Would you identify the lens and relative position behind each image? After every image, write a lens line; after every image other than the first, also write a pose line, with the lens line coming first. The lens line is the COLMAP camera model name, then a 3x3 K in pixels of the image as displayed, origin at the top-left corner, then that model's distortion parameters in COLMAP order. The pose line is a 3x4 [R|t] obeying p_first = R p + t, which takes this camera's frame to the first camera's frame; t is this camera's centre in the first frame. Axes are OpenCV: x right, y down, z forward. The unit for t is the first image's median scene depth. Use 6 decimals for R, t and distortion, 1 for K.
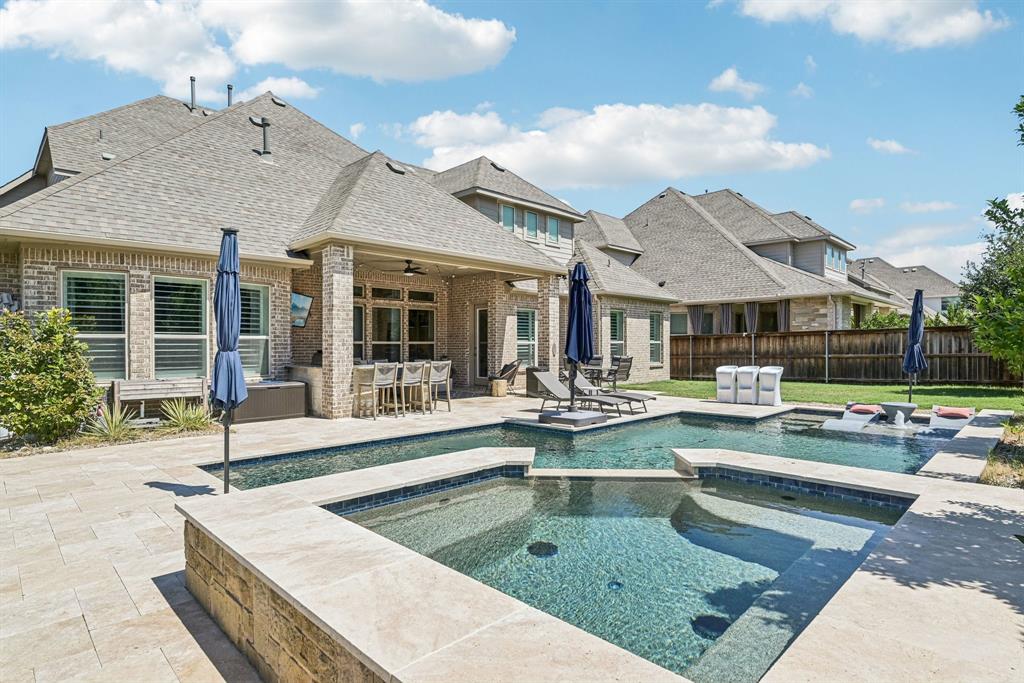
lens RADIAL K [[534.4, 0, 512.0], [0, 534.4, 341.5], [0, 0, 1]] dist [-0.001462, -0.000335]
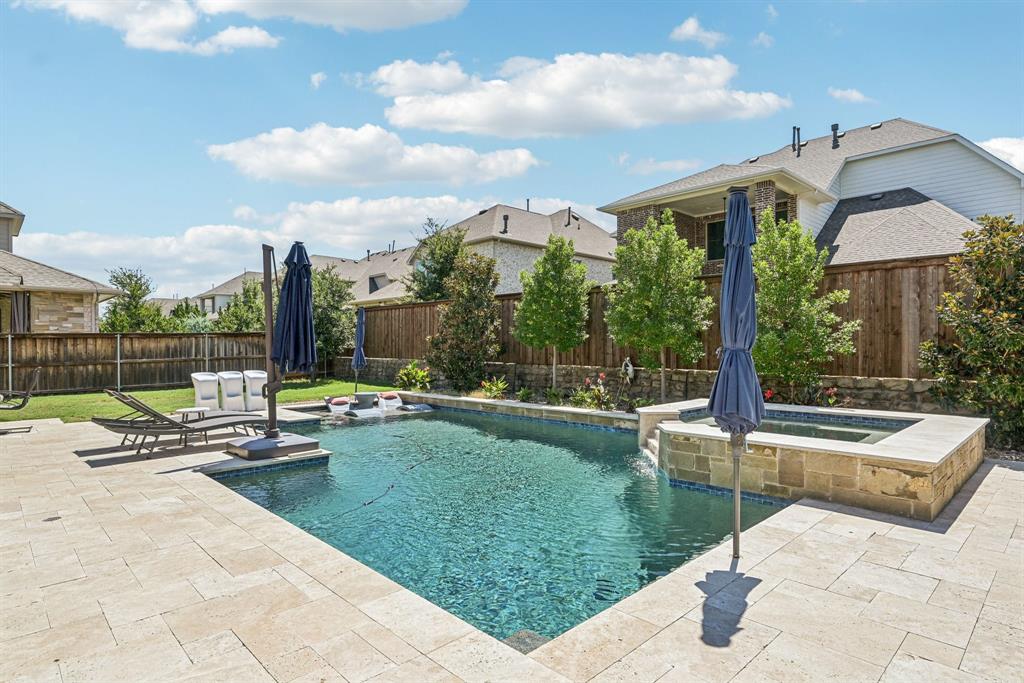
lens RADIAL K [[549.3, 0, 512.0], [0, 549.3, 341.5], [0, 0, 1]] dist [-0.000616, 0.000072]
pose [[0.006640, 0.010992, 0.999918, -0.329965], [-0.001772, 0.999938, -0.010980, 0.002555], [-0.999976, -0.001699, 0.006659, 0.335188]]
